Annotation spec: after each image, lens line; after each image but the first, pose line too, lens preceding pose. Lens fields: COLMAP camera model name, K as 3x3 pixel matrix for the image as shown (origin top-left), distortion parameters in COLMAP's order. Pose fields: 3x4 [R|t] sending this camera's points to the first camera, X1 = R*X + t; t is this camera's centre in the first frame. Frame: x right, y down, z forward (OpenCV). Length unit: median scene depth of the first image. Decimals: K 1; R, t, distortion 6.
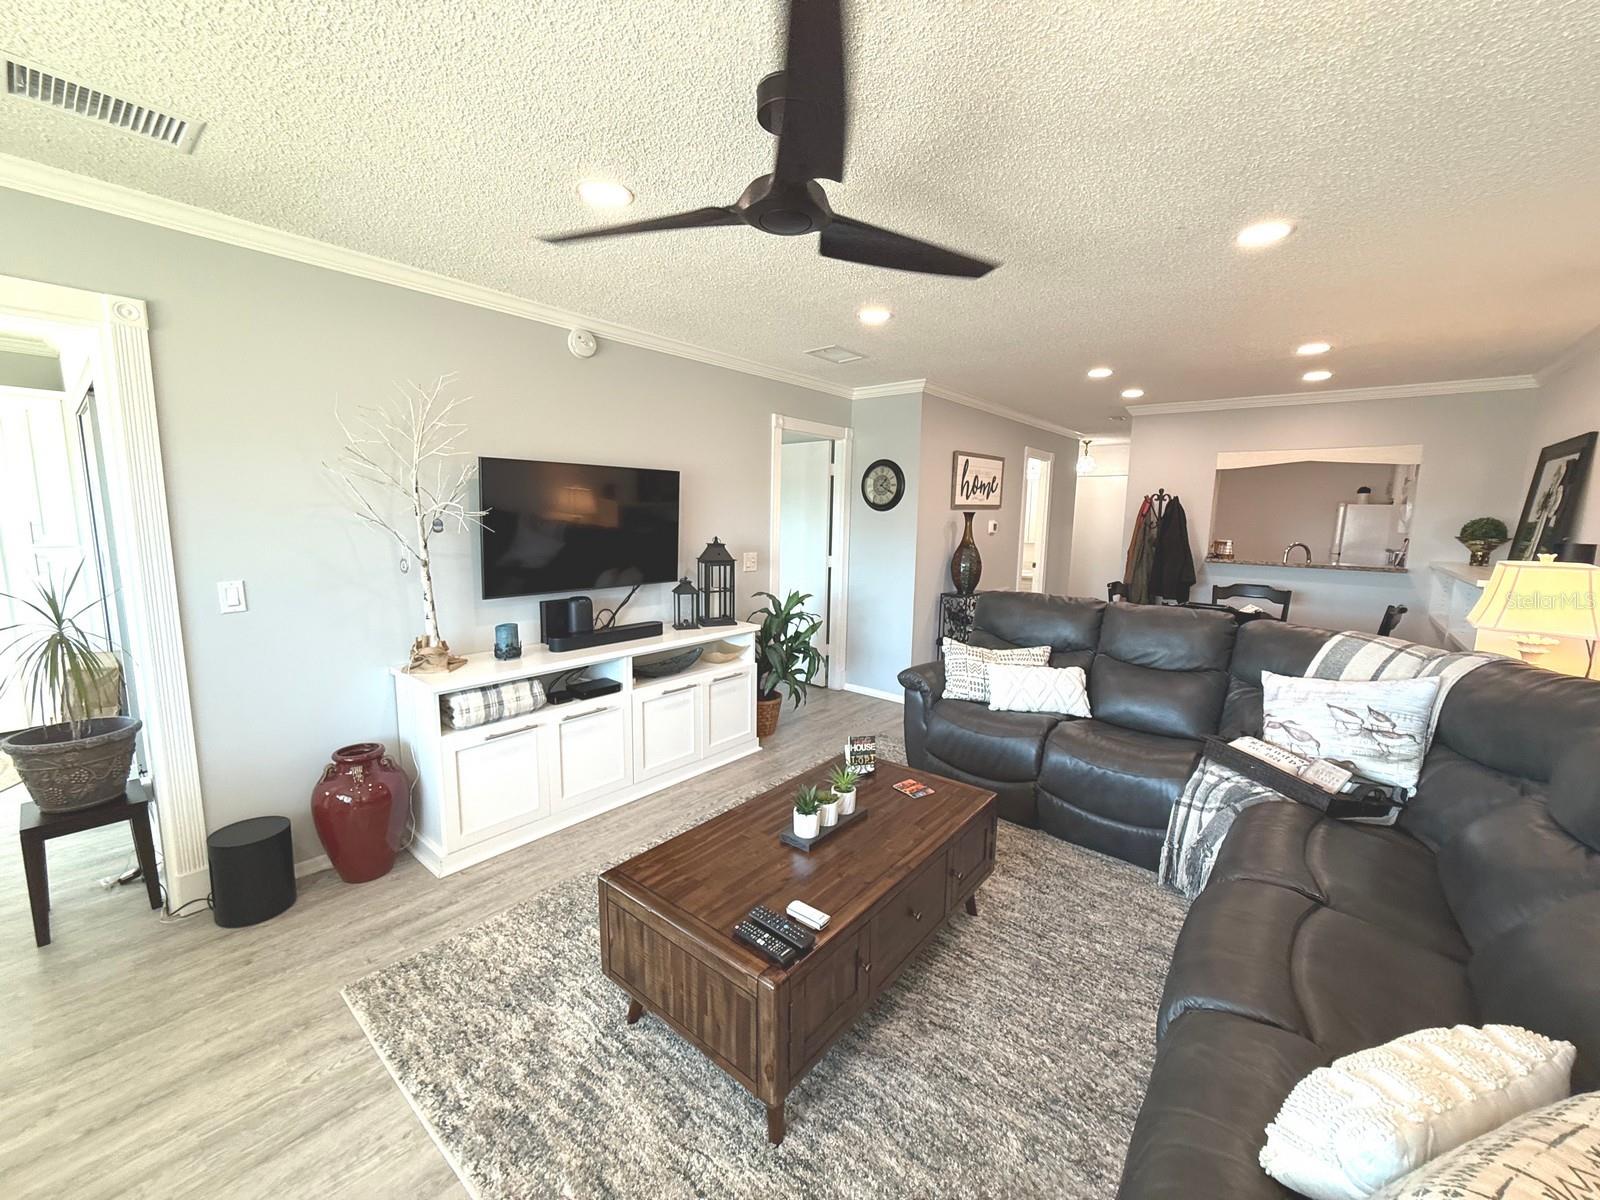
lens RADIAL K [[635.9, 0, 799.2], [0, 635.9, 601.8], [0, 0, 1]] dist [-0.002210, 0.000261]
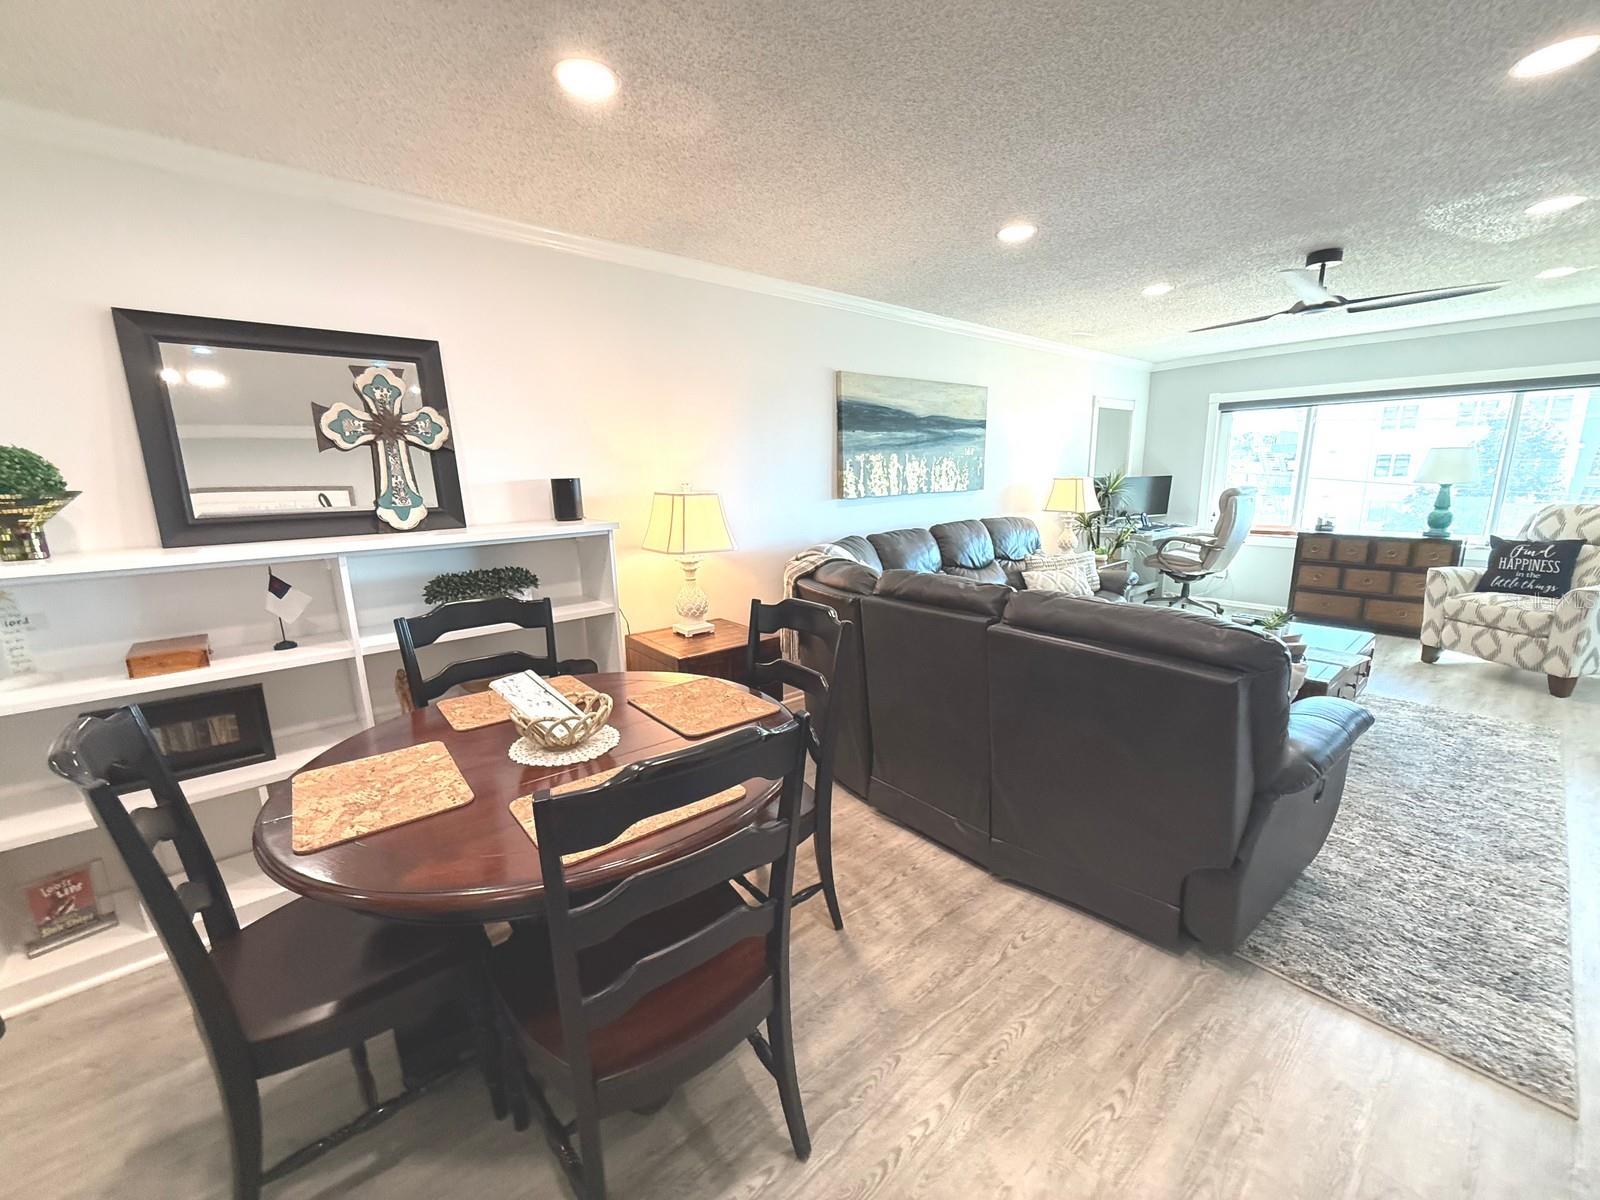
lens RADIAL K [[635.9, 0, 803.9], [0, 635.9, 596.6], [0, 0, 1]] dist [-0.002210, 0.000261]
pose [[-0.985010, -0.031390, 0.169617, 0.730479], [0.026941, 0.943241, 0.331016, -0.253917], [-0.170381, 0.330624, -0.928256, 2.038995]]
